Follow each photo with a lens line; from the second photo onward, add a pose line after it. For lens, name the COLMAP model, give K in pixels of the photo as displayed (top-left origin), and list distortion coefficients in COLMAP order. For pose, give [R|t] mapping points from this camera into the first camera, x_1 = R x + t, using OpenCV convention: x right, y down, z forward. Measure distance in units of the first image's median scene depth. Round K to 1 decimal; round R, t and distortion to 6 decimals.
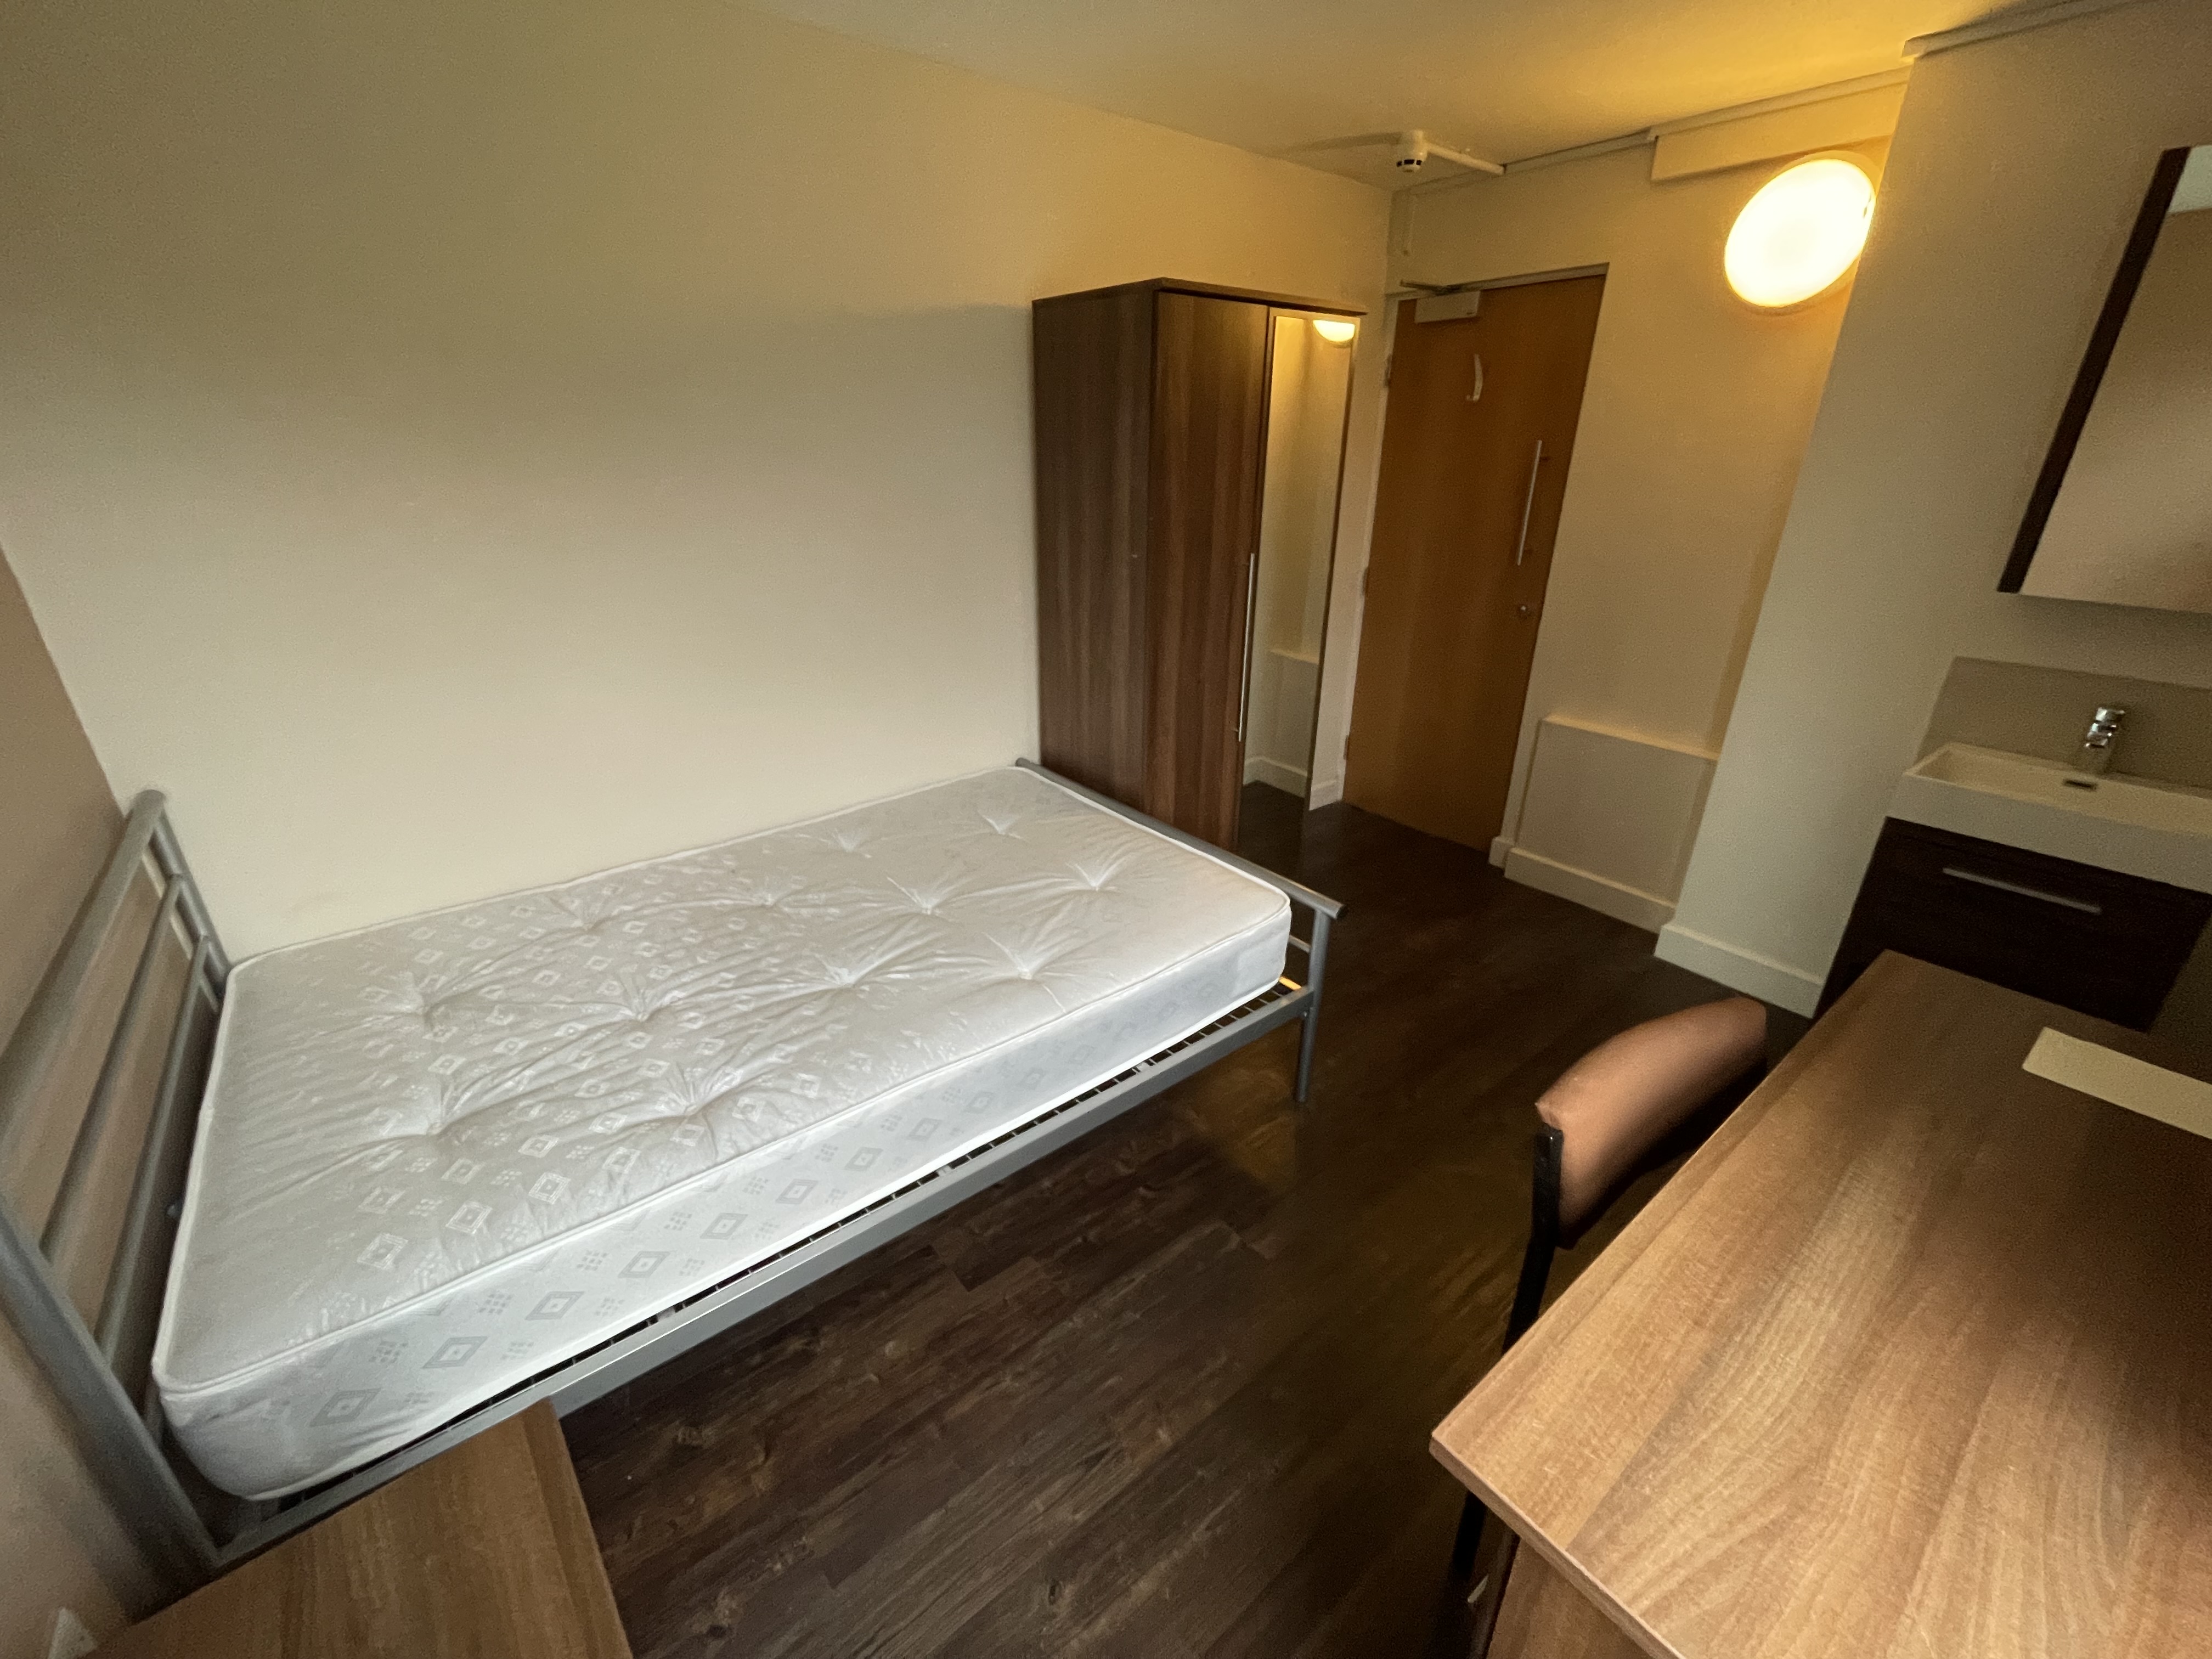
lens RADIAL K [[903.2, 0, 1124.1], [0, 903.2, 827.2], [0, 0, 1]] dist [-0.002856, 0.000453]
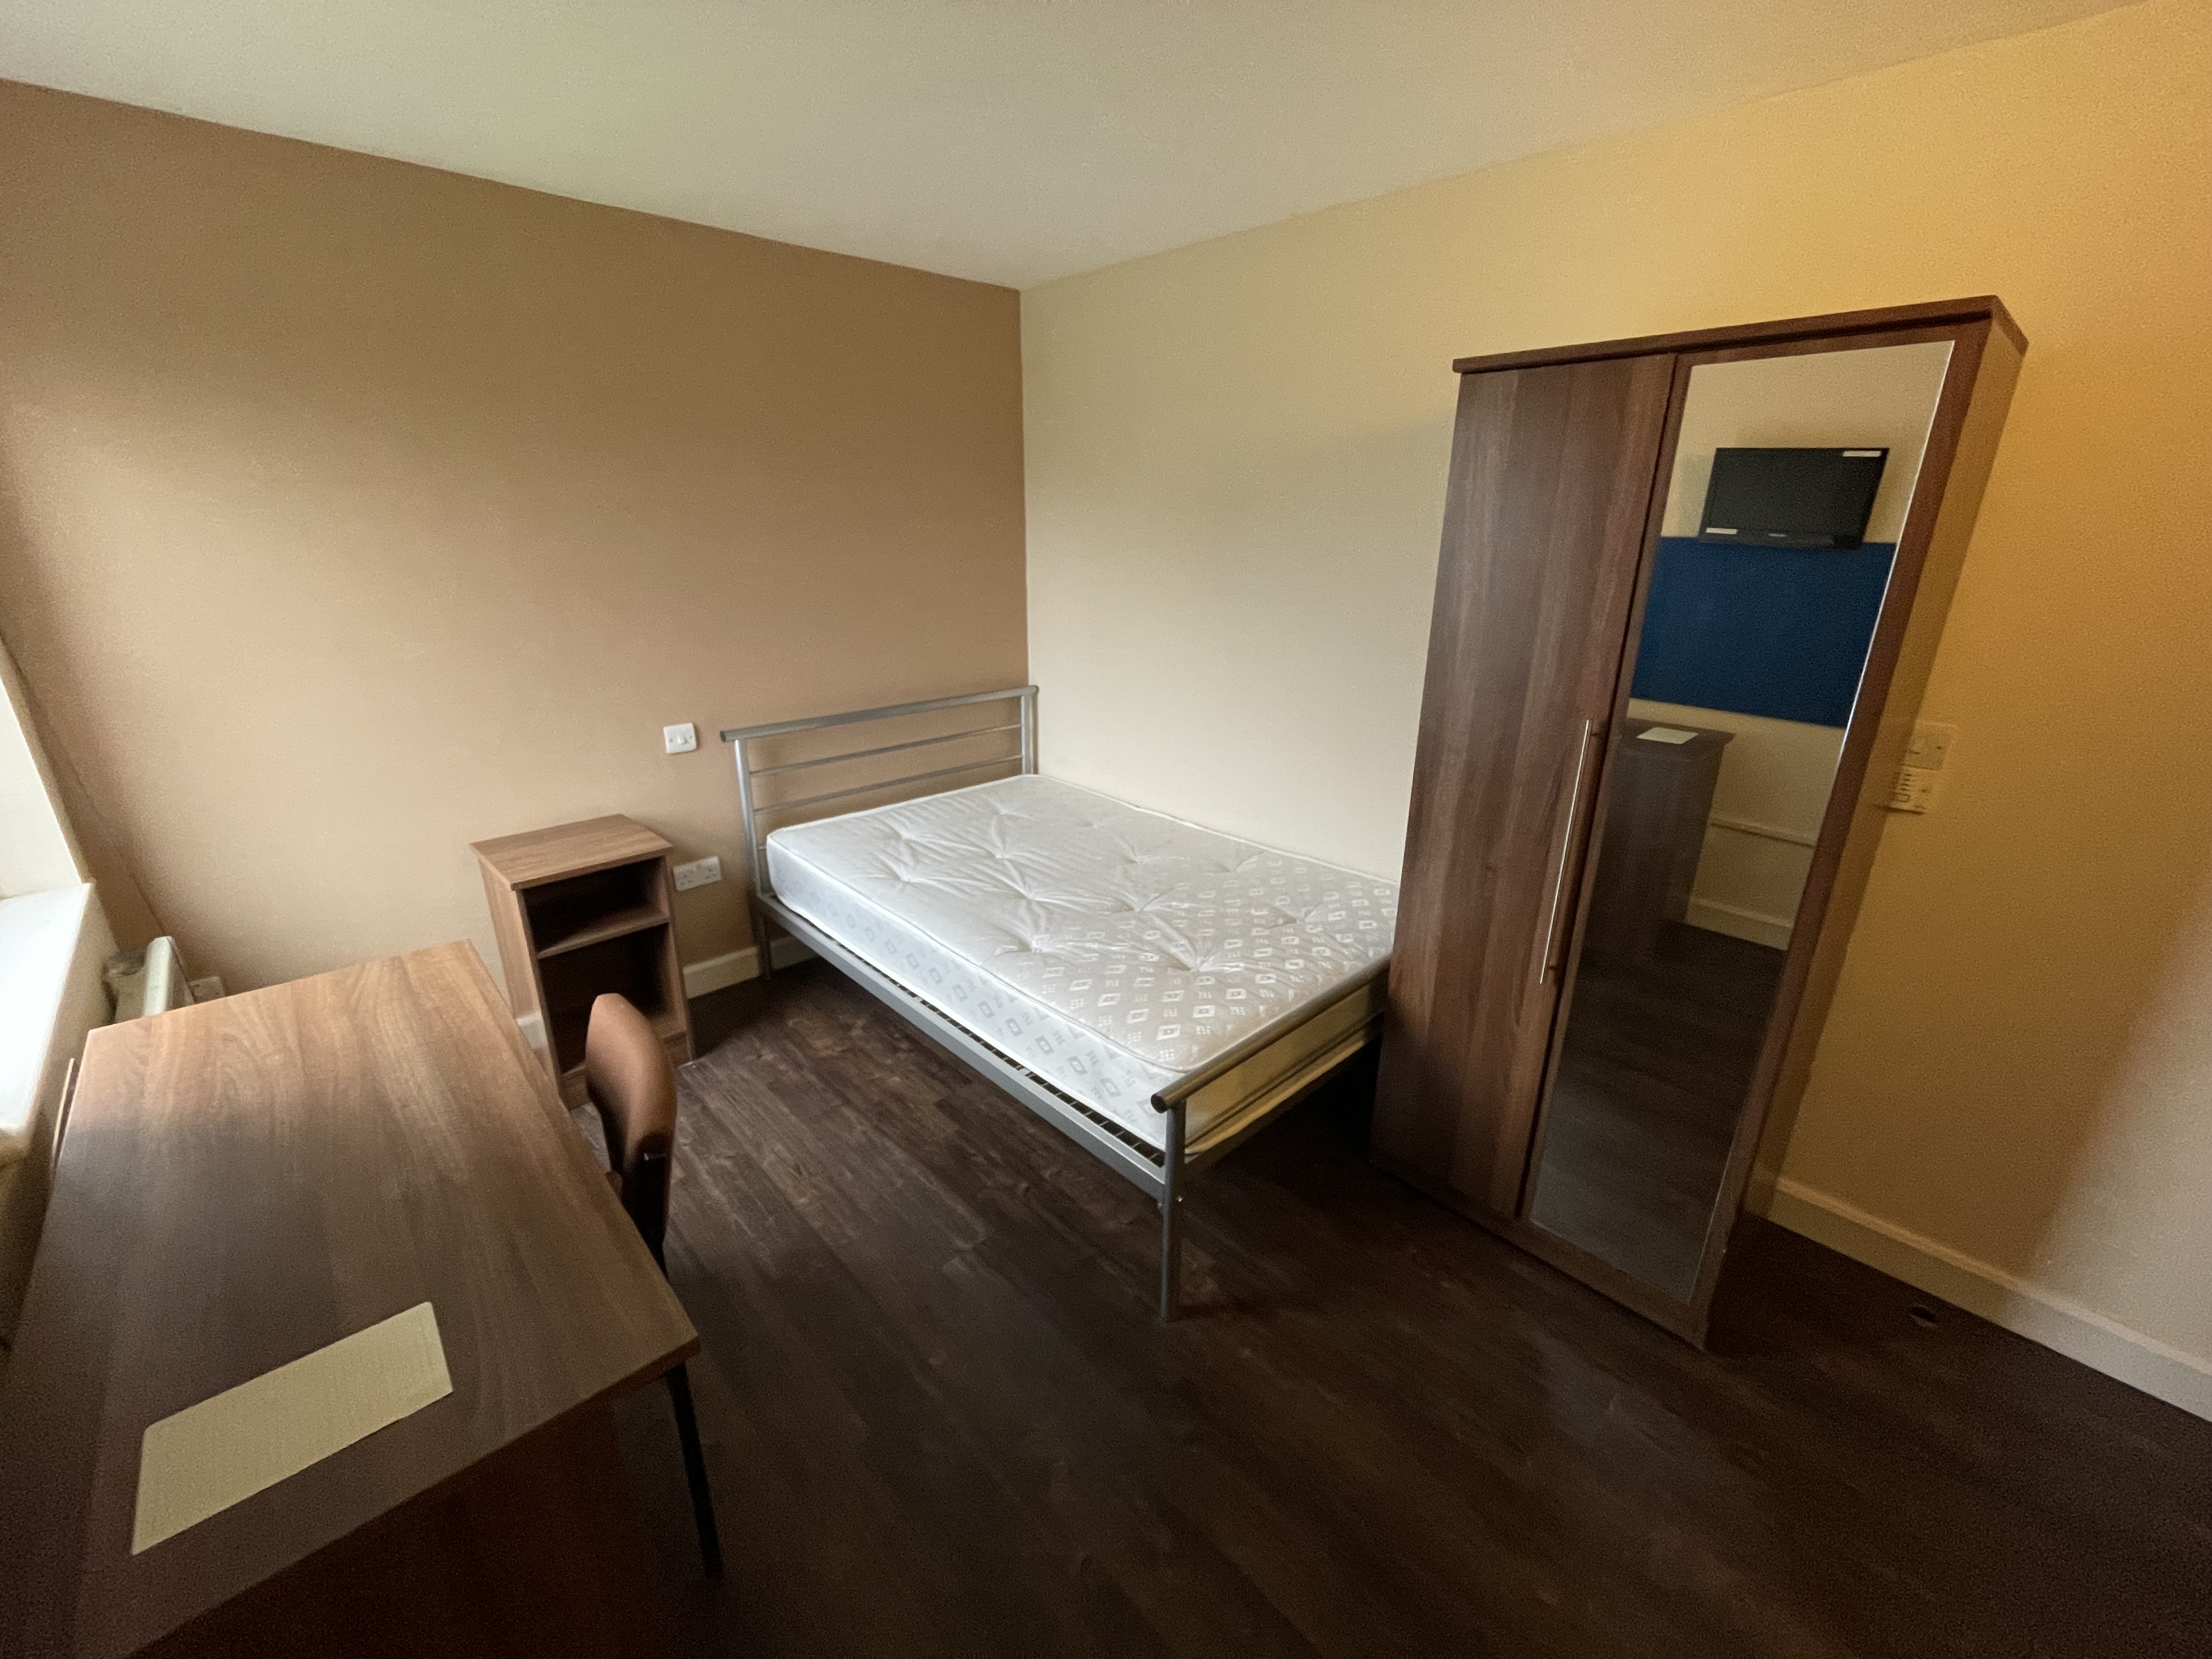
lens RADIAL K [[903.2, 0, 1100.6], [0, 903.2, 820.5], [0, 0, 1]] dist [-0.002856, 0.000453]
pose [[0.073544, 0.314452, -0.946420, 1.292138], [-0.401589, 0.877987, 0.260509, -0.451296], [0.912863, 0.360913, 0.190851, 0.952748]]
